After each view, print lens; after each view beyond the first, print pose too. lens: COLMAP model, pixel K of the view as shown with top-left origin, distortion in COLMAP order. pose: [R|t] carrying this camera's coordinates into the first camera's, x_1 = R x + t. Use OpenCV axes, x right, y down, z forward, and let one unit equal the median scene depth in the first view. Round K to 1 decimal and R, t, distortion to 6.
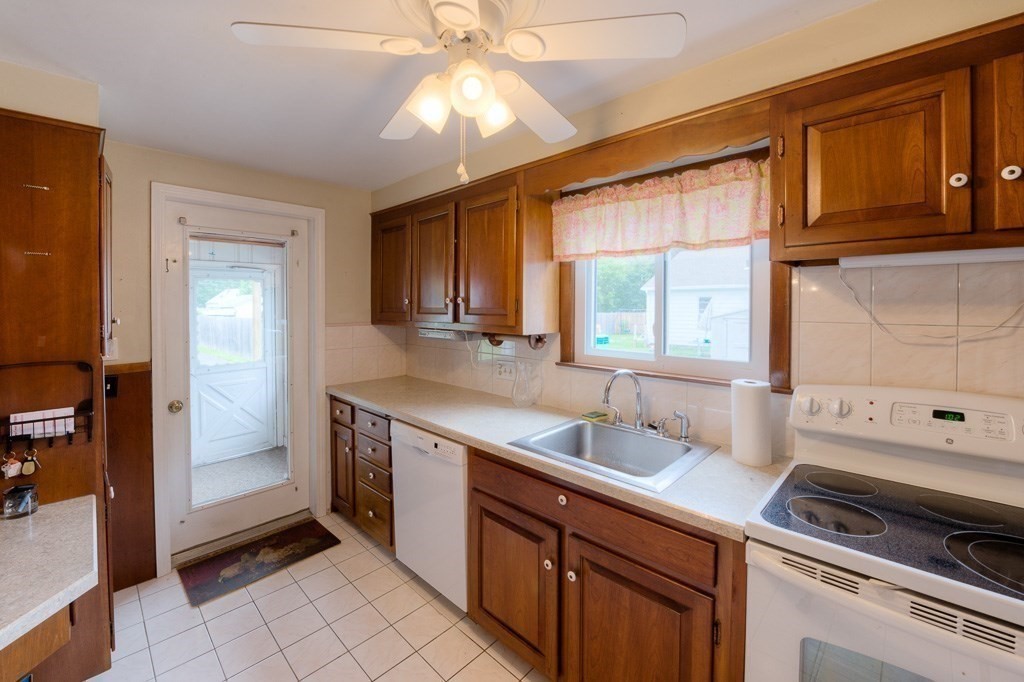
lens RADIAL K [[419.8, 0, 527.6], [0, 419.8, 309.1], [0, 0, 1]] dist [-0.013681, -0.001479]
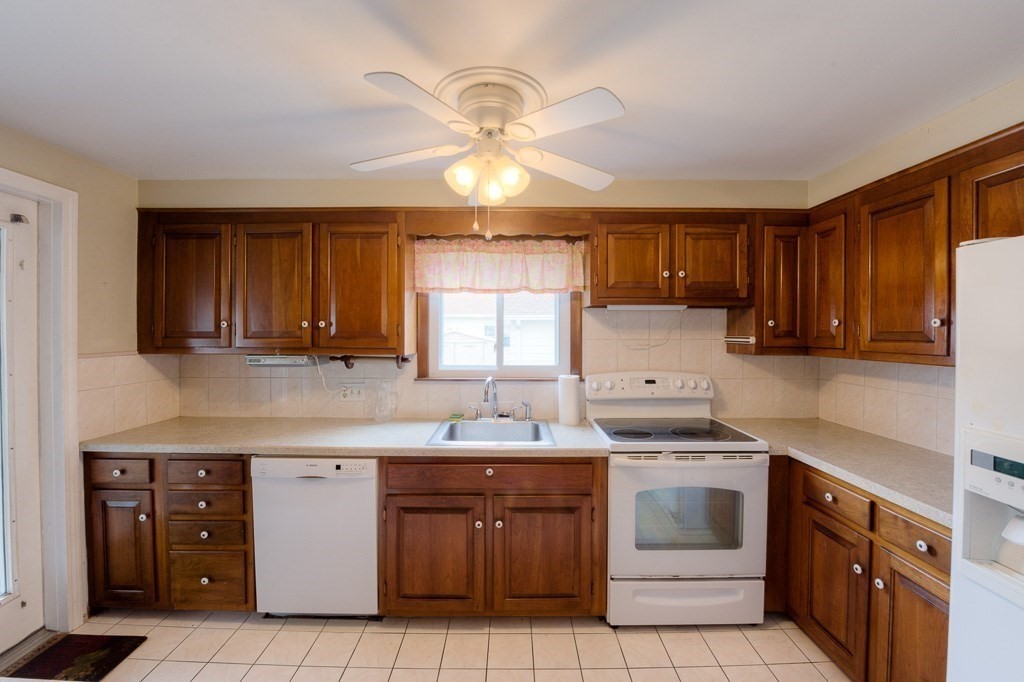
lens RADIAL K [[419.8, 0, 503.4], [0, 419.8, 334.3], [0, 0, 1]] dist [-0.013681, -0.001479]
pose [[0.709739, -0.002488, 0.704461, -0.658608], [0.005015, 0.999986, -0.001521, 0.008437], [-0.704447, 0.004613, 0.709741, -0.000867]]
